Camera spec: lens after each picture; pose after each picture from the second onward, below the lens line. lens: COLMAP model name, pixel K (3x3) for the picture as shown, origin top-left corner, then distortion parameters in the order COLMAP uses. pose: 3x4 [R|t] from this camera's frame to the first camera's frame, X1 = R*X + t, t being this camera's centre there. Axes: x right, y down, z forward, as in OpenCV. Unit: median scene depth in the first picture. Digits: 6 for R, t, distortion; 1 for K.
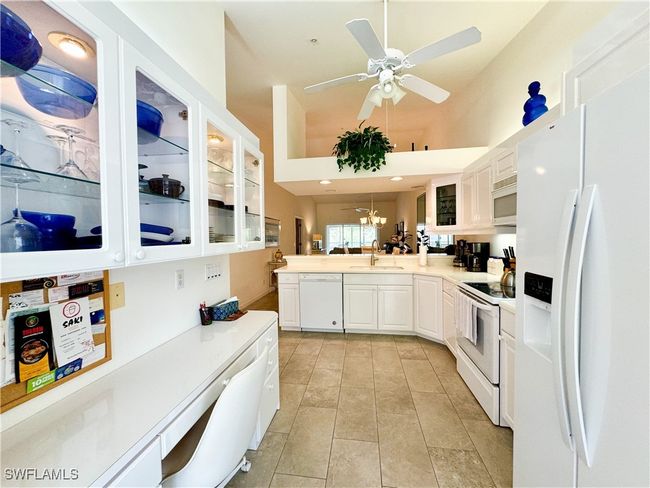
lens RADIAL K [[257.8, 0, 325.0], [0, 257.8, 243.1], [0, 0, 1]] dist [-0.002509, -0.000189]
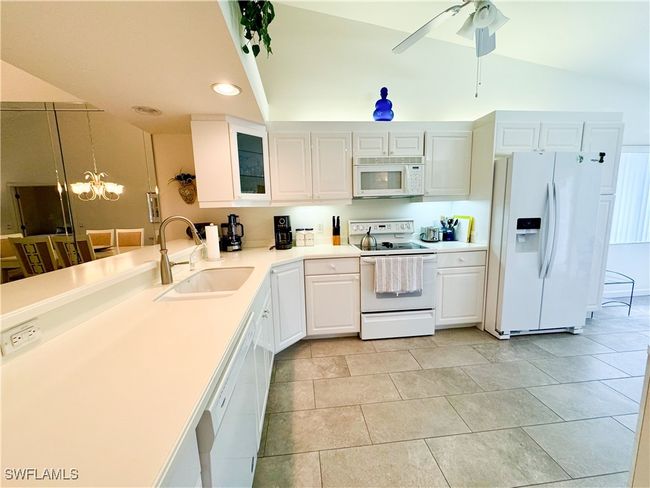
lens RADIAL K [[257.8, 0, 324.5], [0, 257.8, 246.8], [0, 0, 1]] dist [-0.002509, -0.000189]
pose [[-0.240459, -0.122074, 0.962952, -0.389723], [0.051543, 0.989055, 0.138254, -0.015773], [-0.969290, 0.082878, -0.231535, 1.376833]]
